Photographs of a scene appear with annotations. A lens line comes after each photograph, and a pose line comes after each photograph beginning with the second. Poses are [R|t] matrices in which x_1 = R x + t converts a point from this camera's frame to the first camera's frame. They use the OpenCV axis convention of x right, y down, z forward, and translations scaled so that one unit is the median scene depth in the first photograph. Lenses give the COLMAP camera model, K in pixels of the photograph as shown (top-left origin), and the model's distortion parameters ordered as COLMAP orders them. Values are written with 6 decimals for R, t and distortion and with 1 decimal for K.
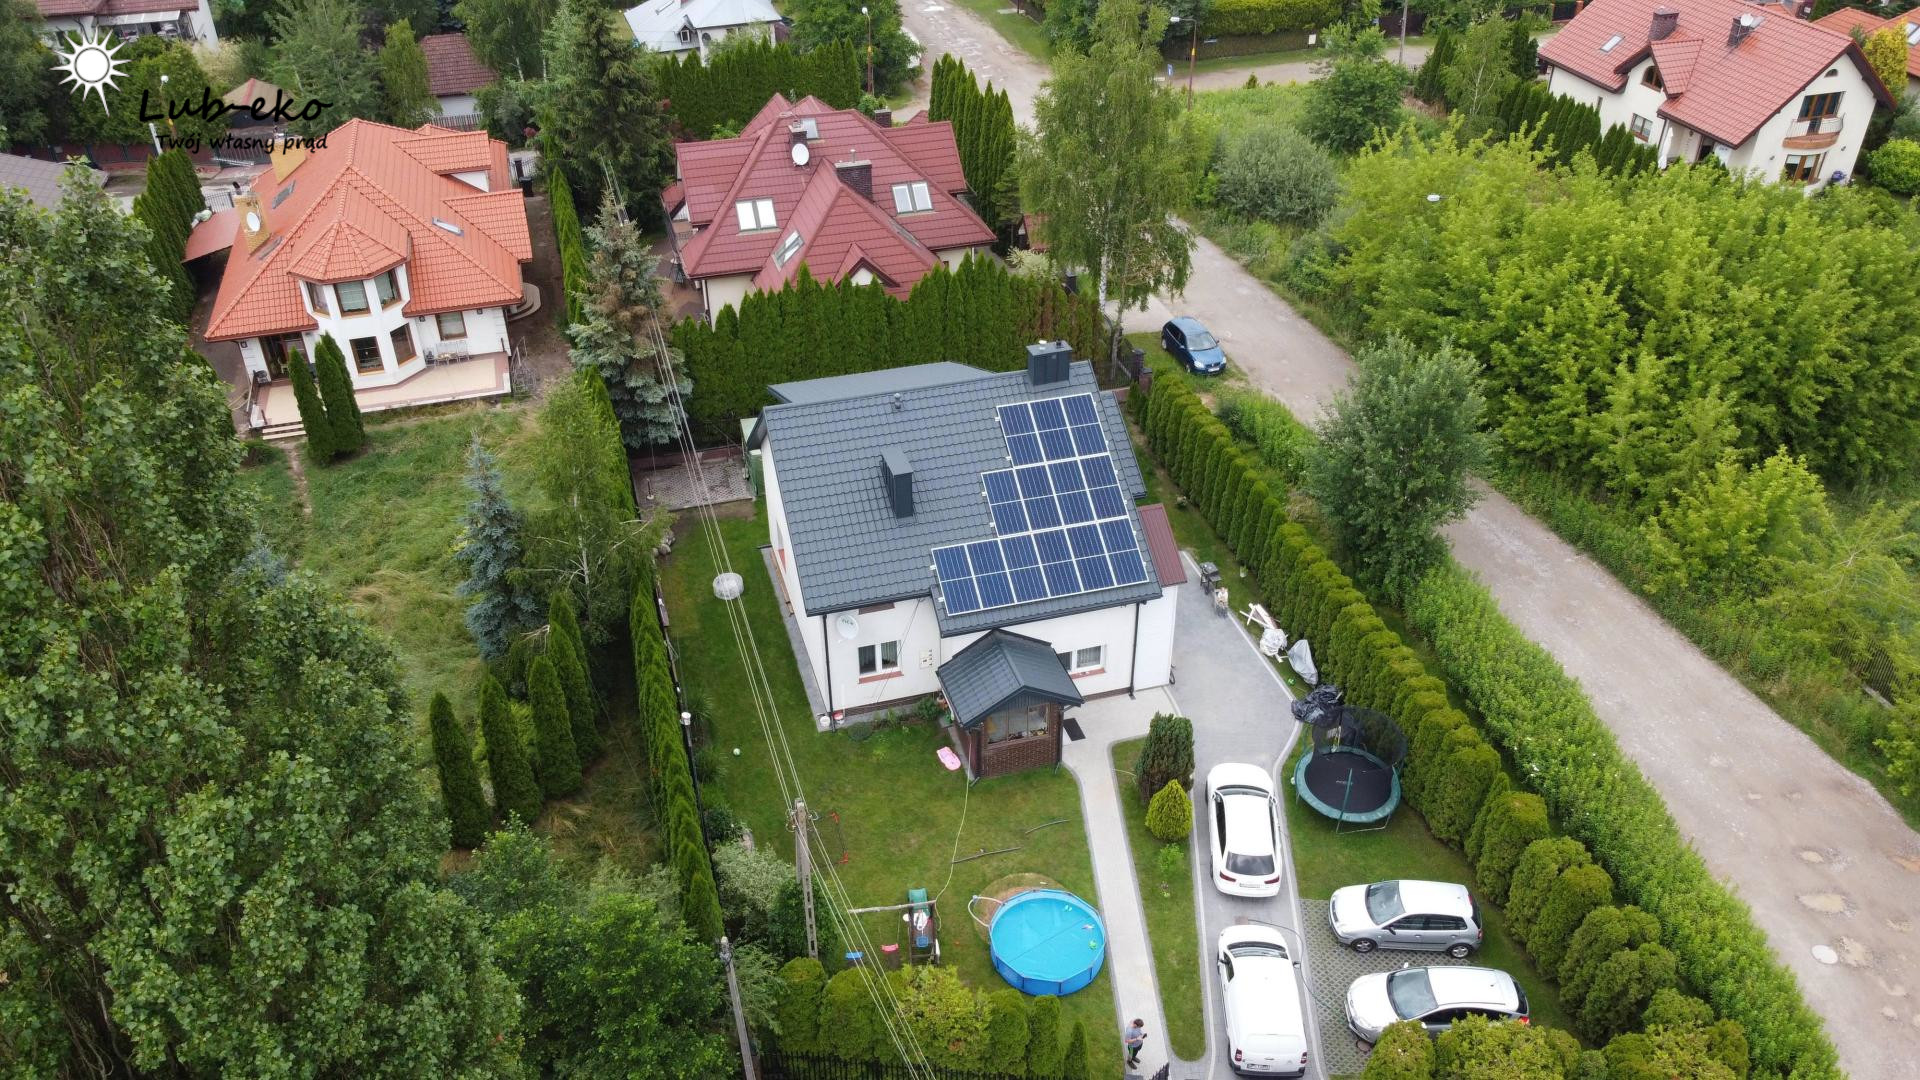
lens RADIAL K [[1455.5, 0, 949.8], [0, 1455.5, 547.7], [0, 0, 1]] dist [-0.007917, -0.001040]
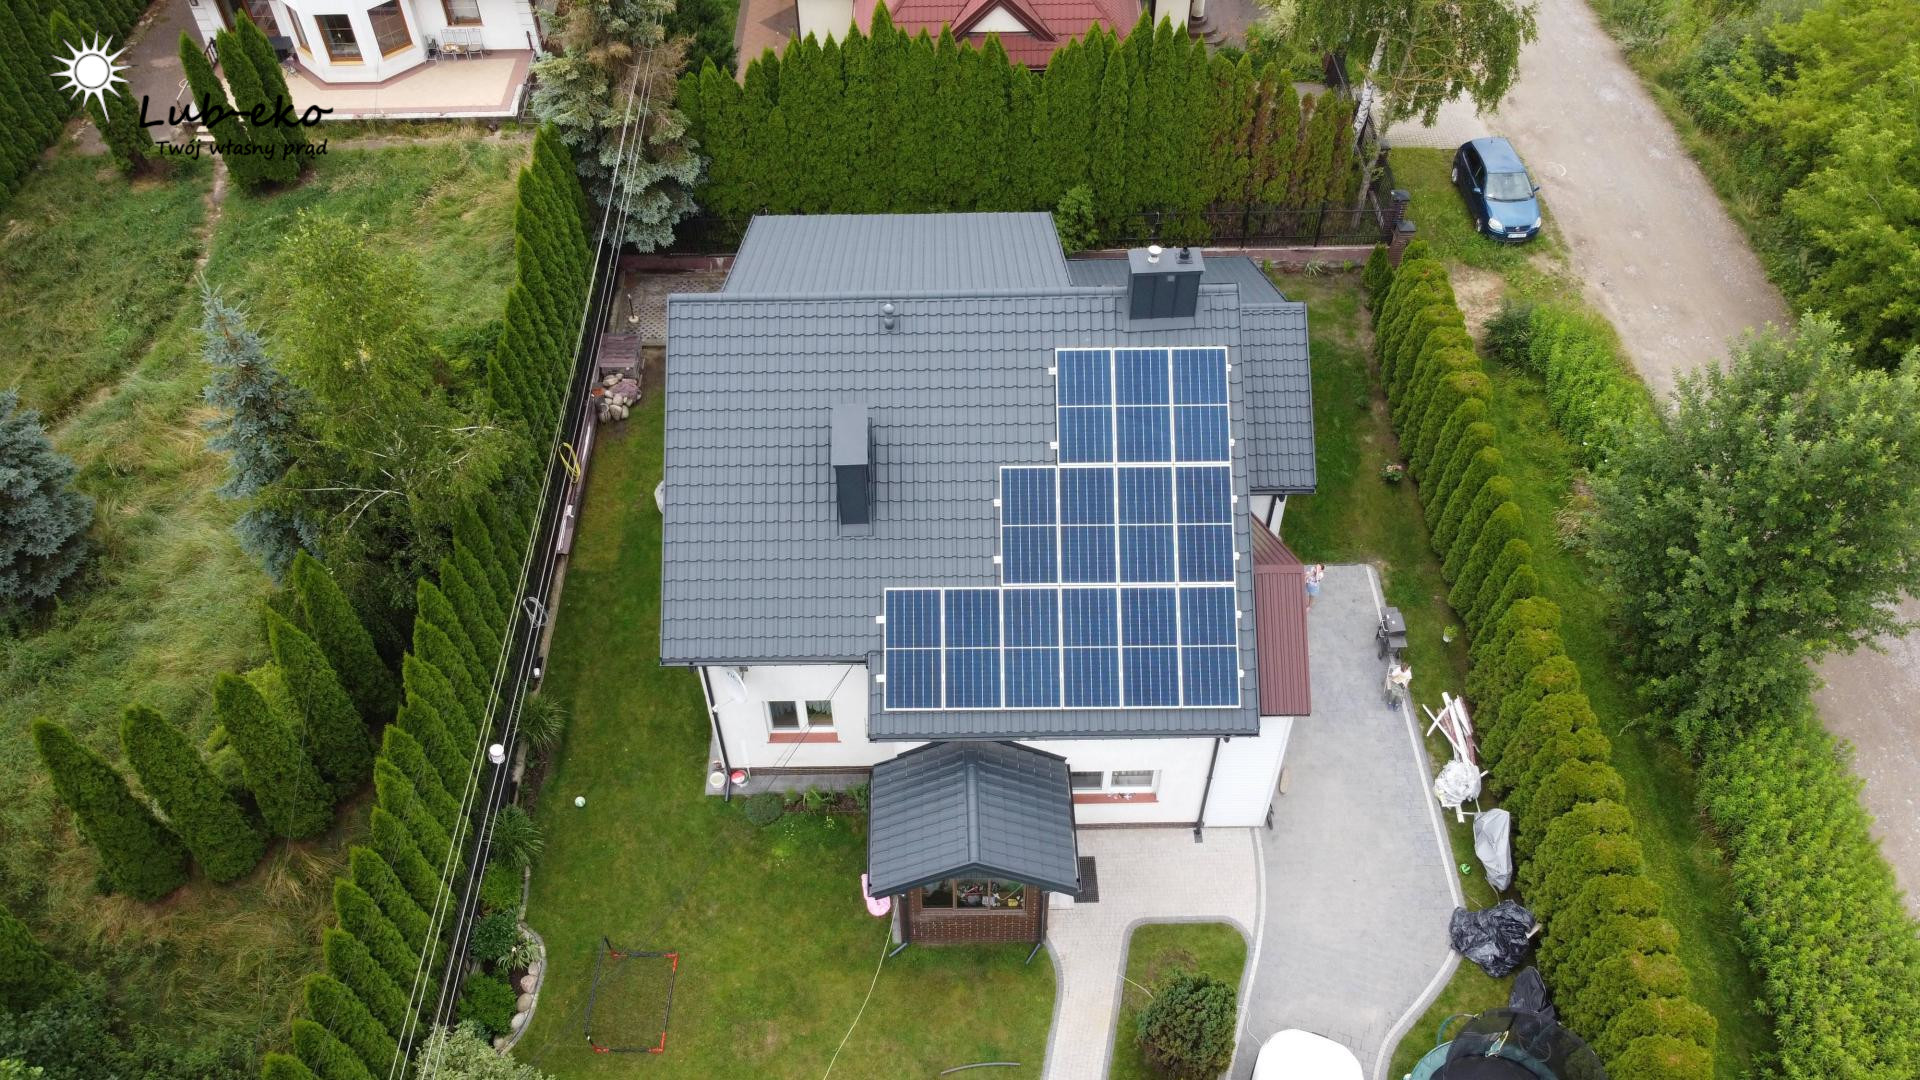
lens RADIAL K [[1455.5, 0, 949.8], [0, 1455.5, 547.7], [0, 0, 1]] dist [-0.007917, -0.001040]
pose [[0.964343, 0.197786, -0.175852, 0.096158], [-0.148836, 0.954718, 0.257608, -0.144375], [0.218841, -0.222249, 0.950113, 0.364257]]
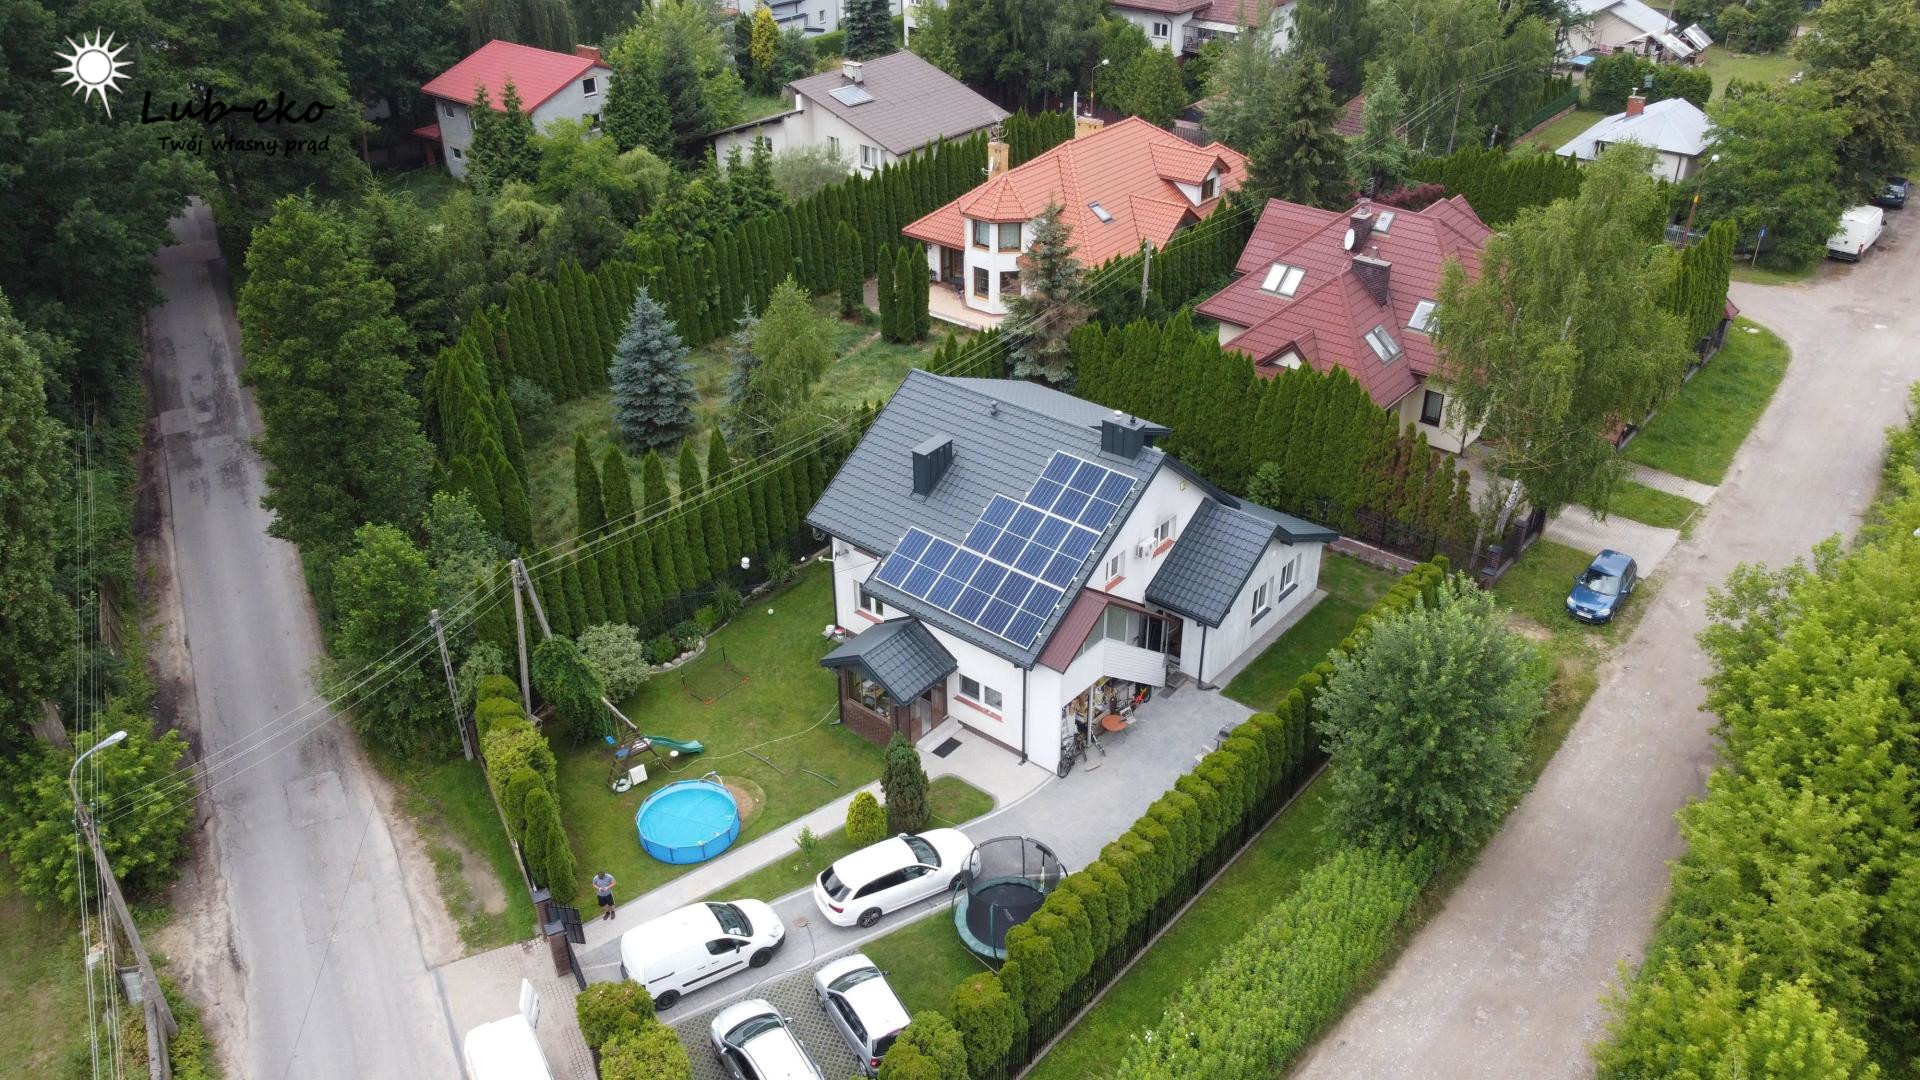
lens RADIAL K [[1455.5, 0, 949.8], [0, 1455.5, 547.7], [0, 0, 1]] dist [-0.007917, -0.001040]
pose [[0.562854, 0.431899, -0.704740, 0.660528], [-0.464834, 0.870417, 0.162184, -0.148298], [0.683465, 0.236301, 0.690679, 0.211845]]
